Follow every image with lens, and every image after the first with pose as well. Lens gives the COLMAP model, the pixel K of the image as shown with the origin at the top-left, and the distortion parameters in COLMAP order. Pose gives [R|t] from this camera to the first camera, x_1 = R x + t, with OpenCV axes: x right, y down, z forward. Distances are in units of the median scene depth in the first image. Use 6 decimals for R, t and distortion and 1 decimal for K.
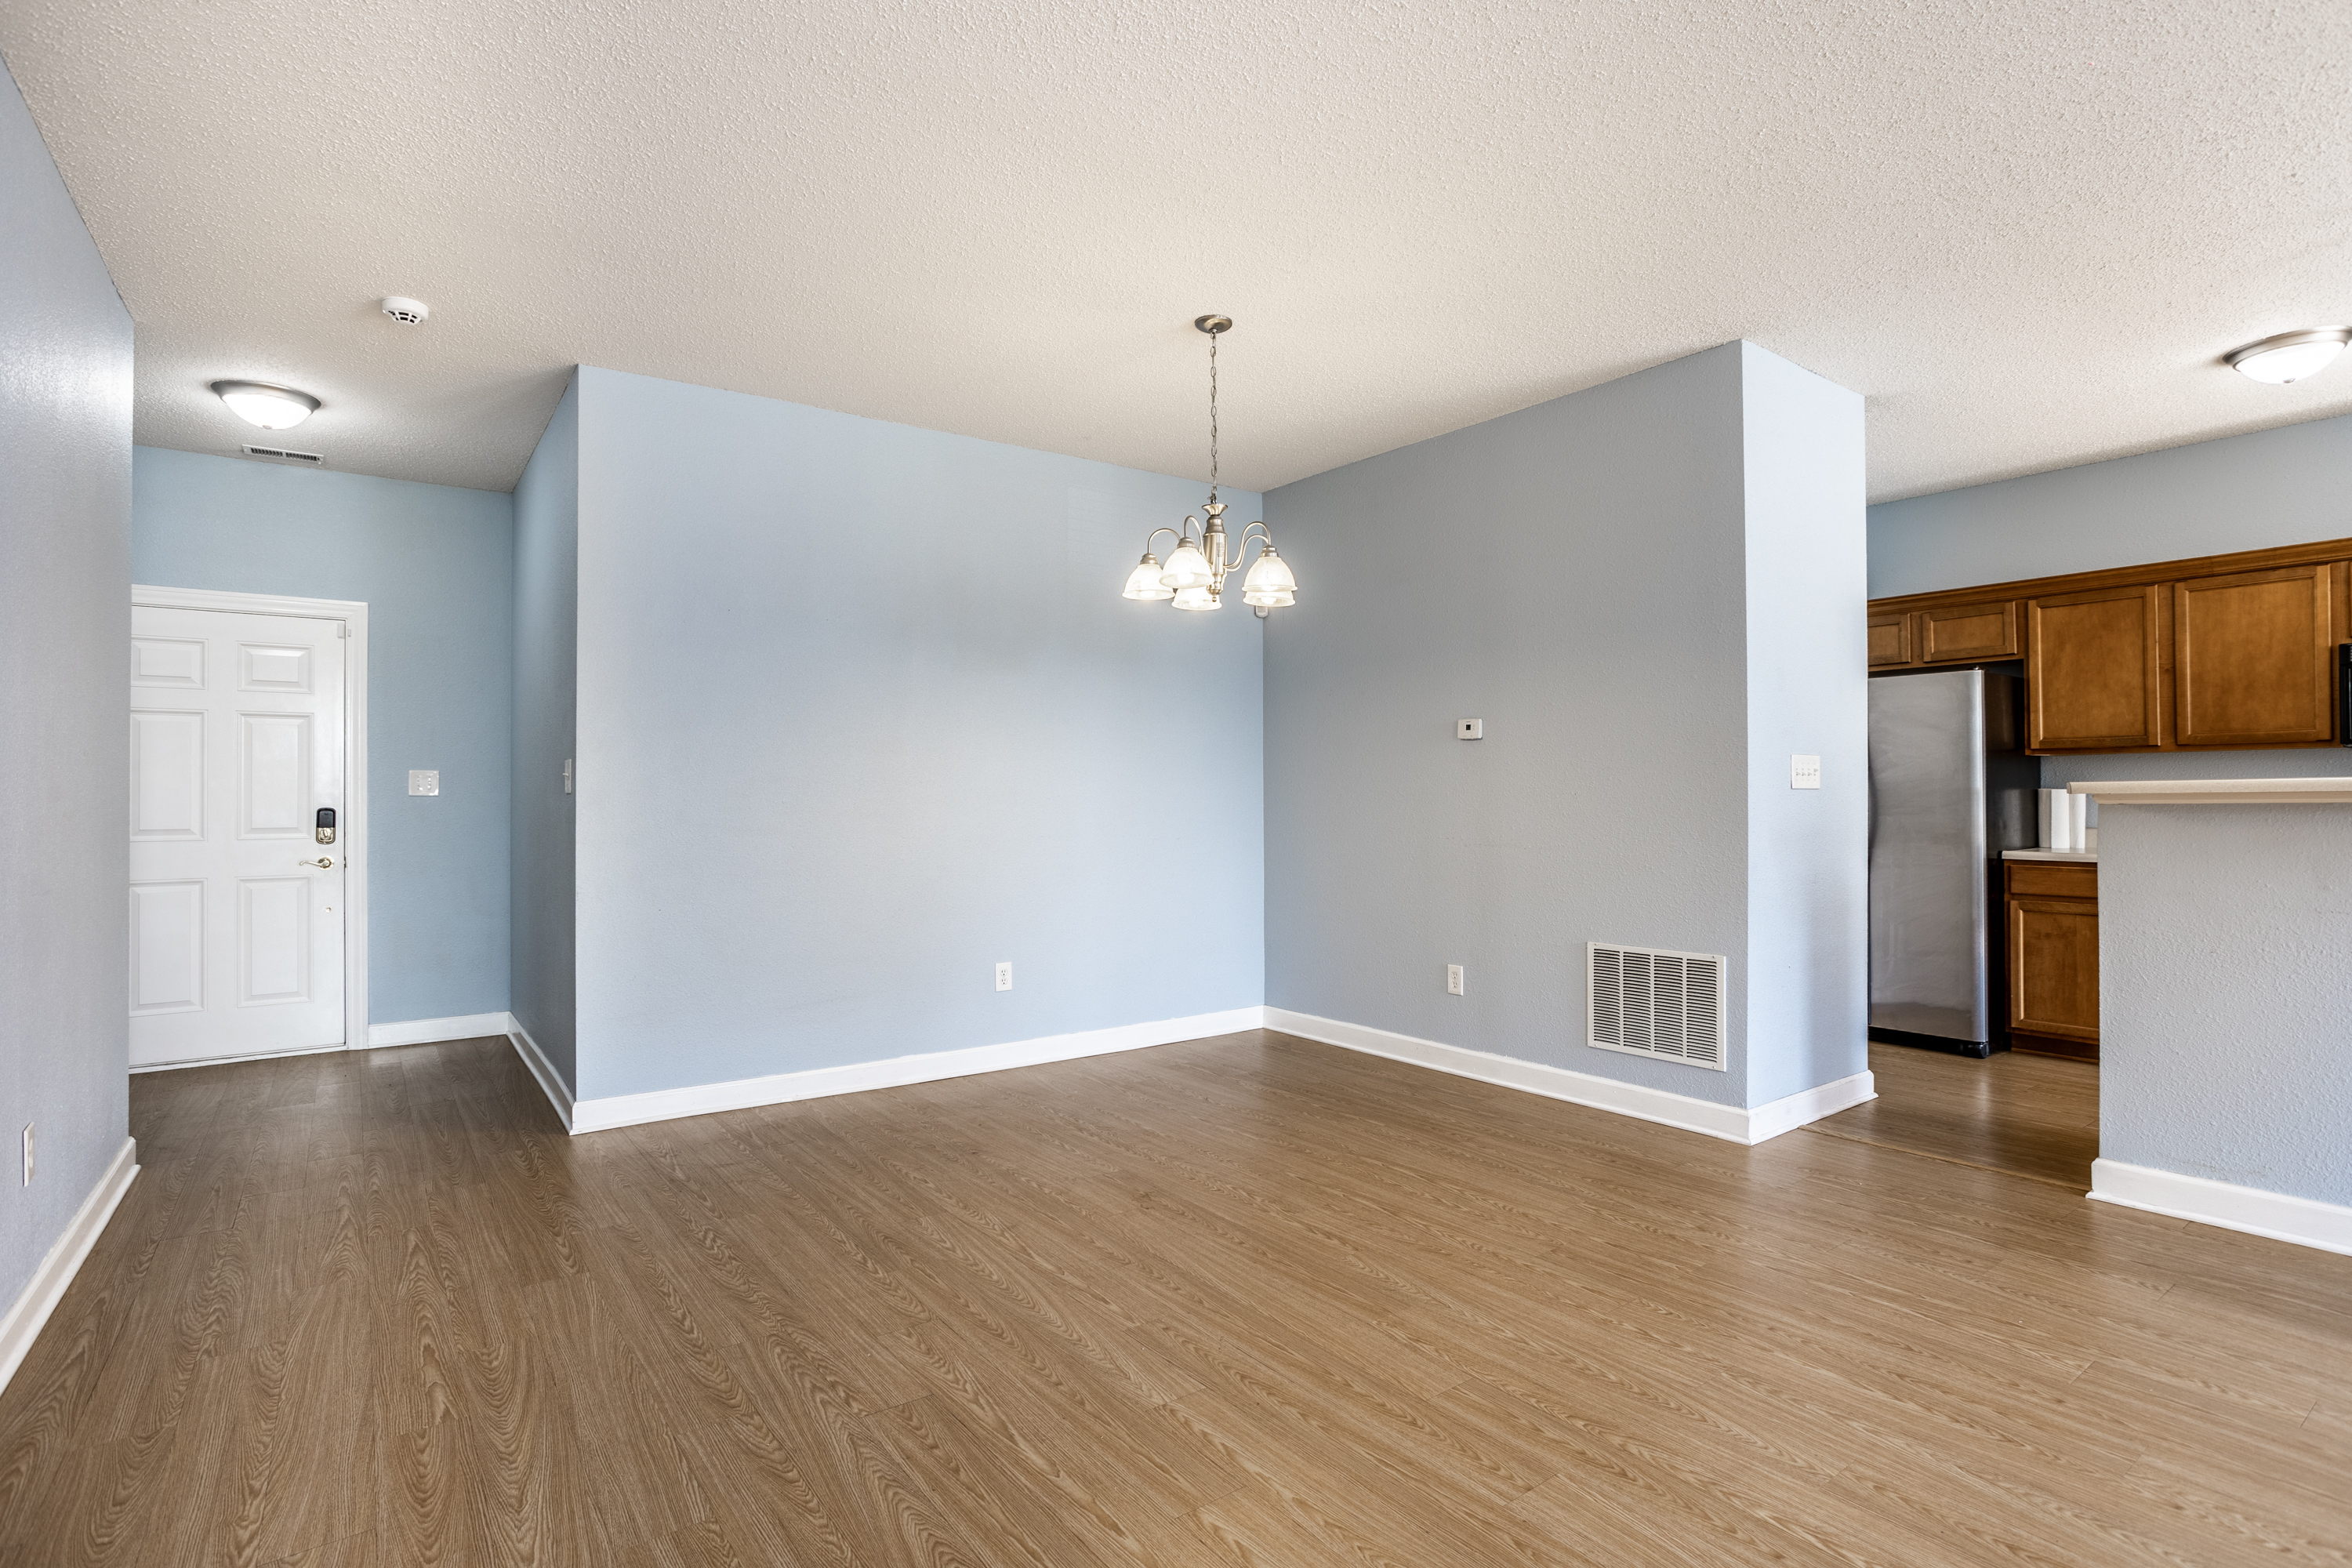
lens RADIAL K [[1148.6, 0, 1174.5], [0, 1148.6, 778.8], [0, 0, 1]] dist [-0.050346, 0.026698]
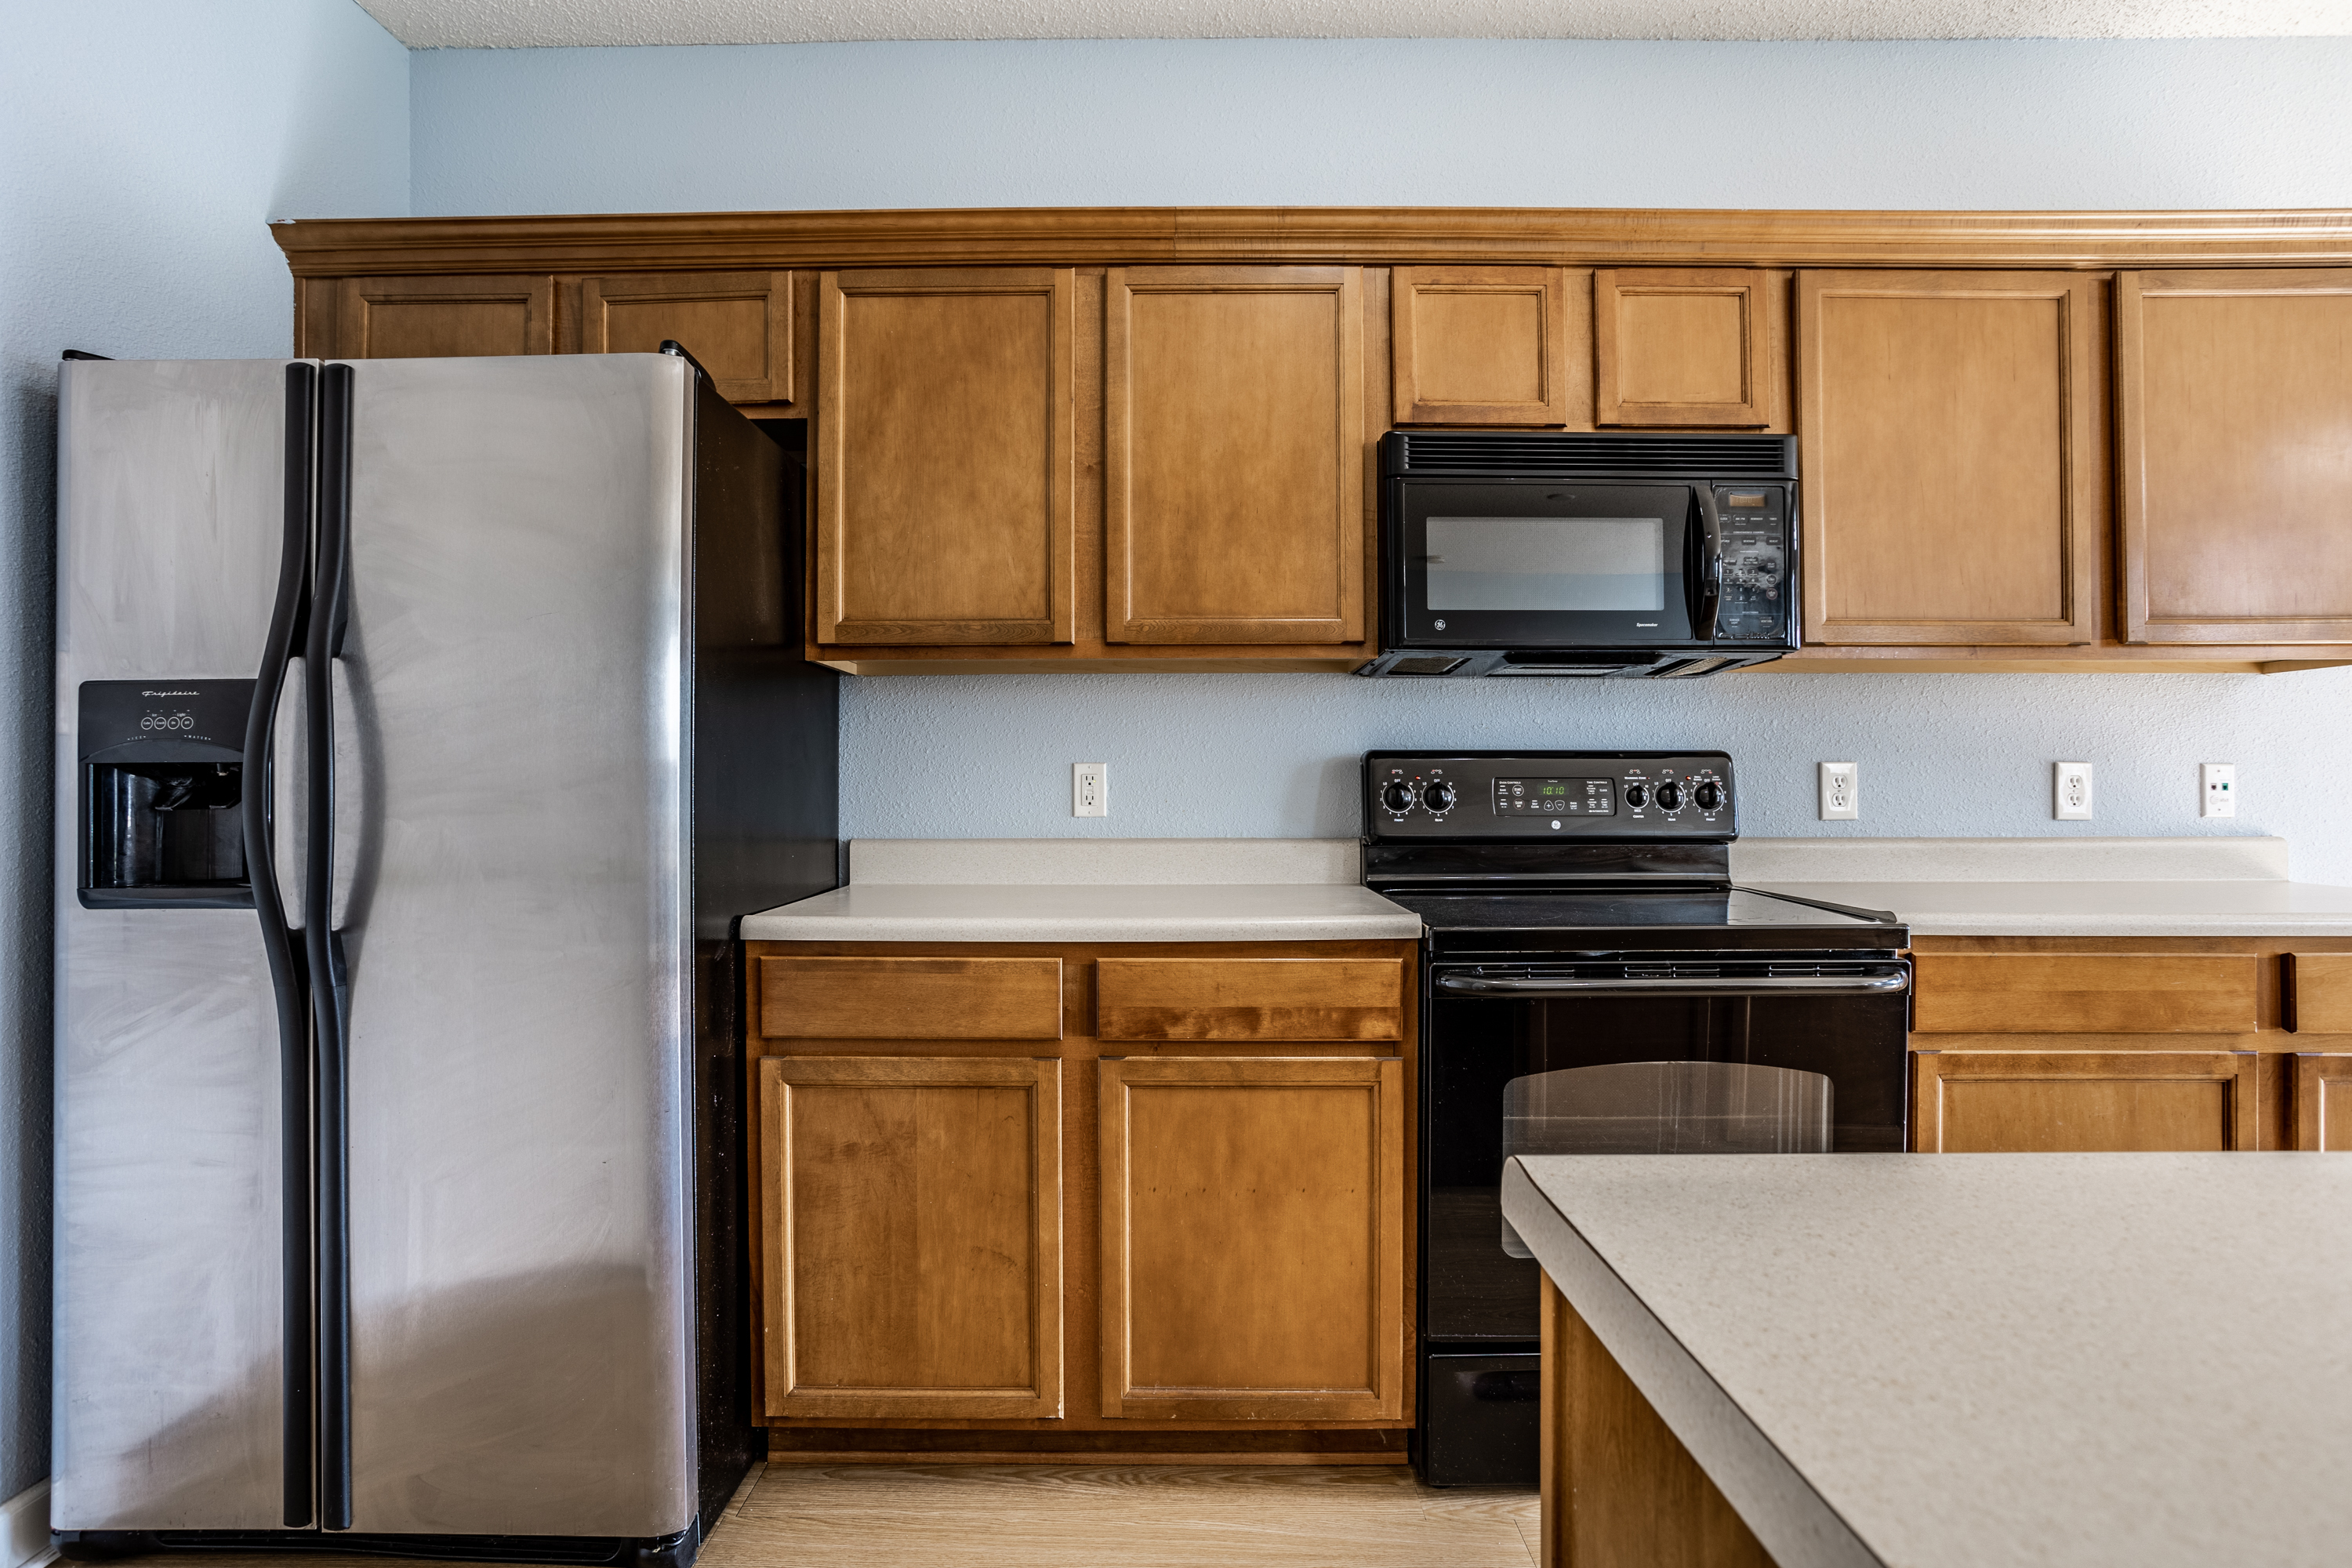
lens RADIAL K [[1154.9, 0, 1152.4], [0, 1154.9, 779.7], [0, 0, 1]] dist [-0.069165, 0.036806]
pose [[0.596318, 0.010337, 0.802682, 0.584178], [-0.013911, 0.999900, -0.002542, 0.023025], [-0.802628, -0.009650, 0.596402, 0.763767]]
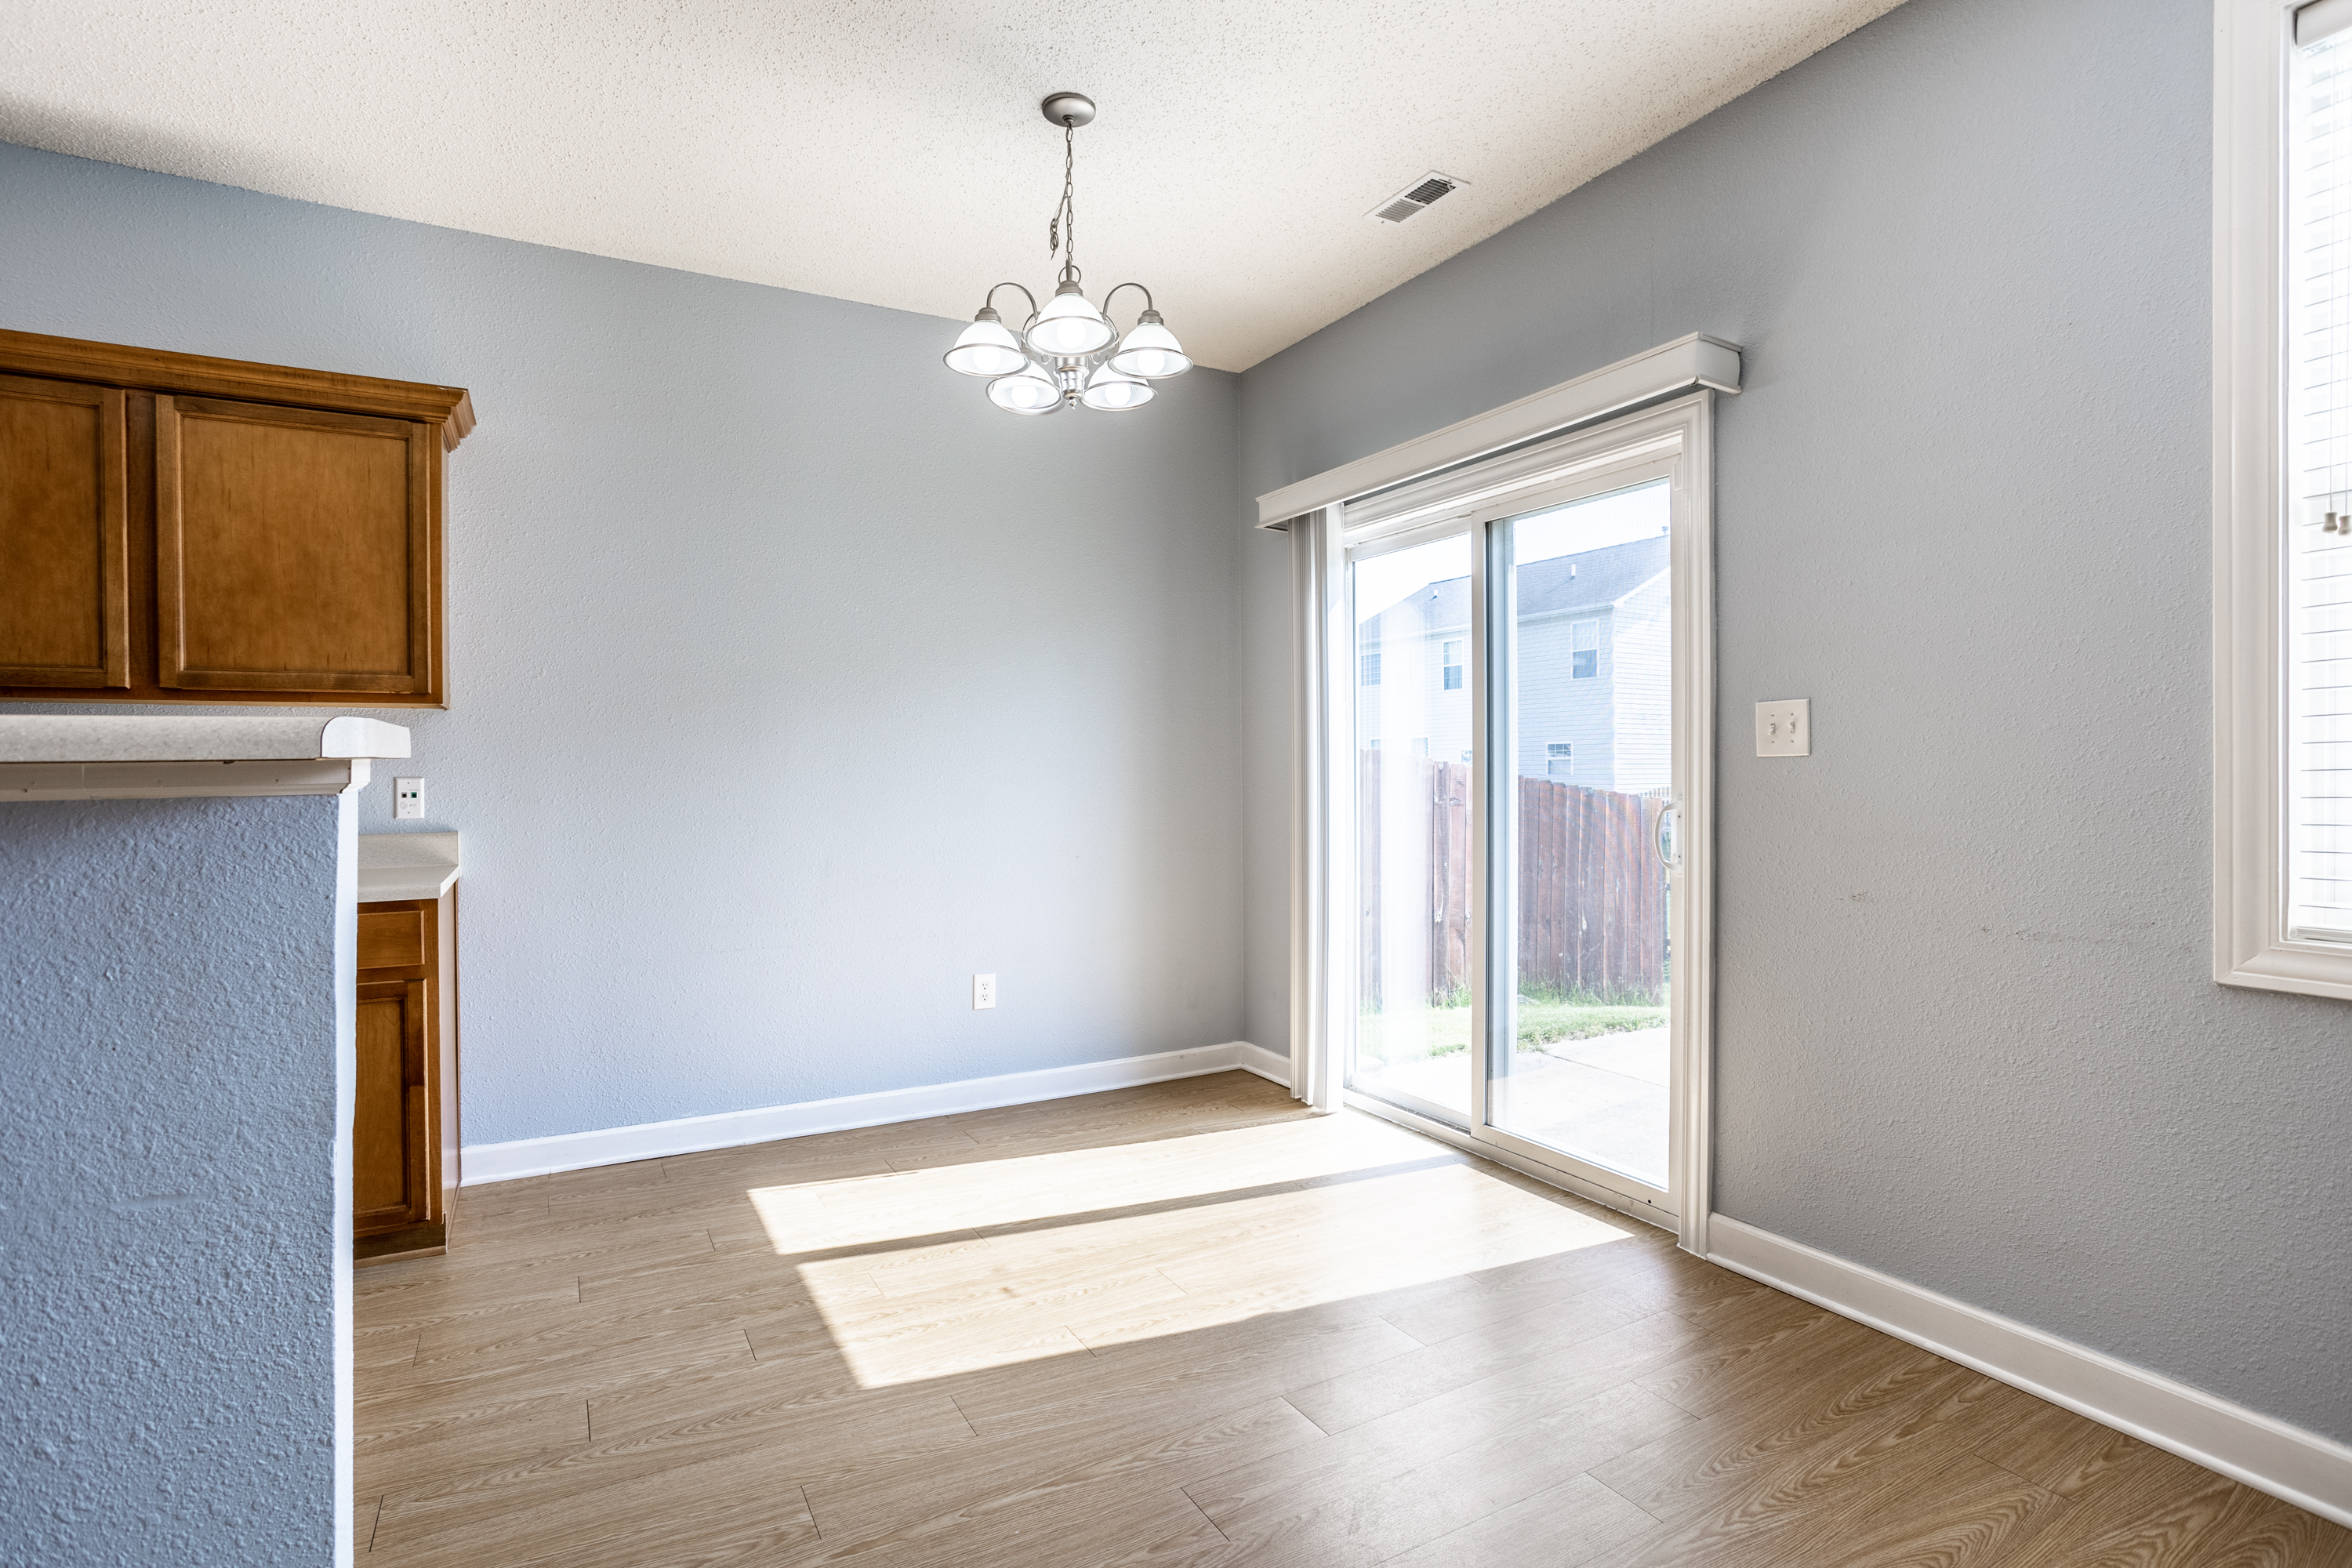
lens RADIAL K [[1148.6, 0, 1174.5], [0, 1148.6, 778.8], [0, 0, 1]] dist [-0.050346, 0.026698]
pose [[0.121339, -0.004257, 0.992602, 0.670815], [-0.010006, 0.999935, 0.005512, -0.000435], [-0.992561, -0.010601, 0.121288, 0.128373]]
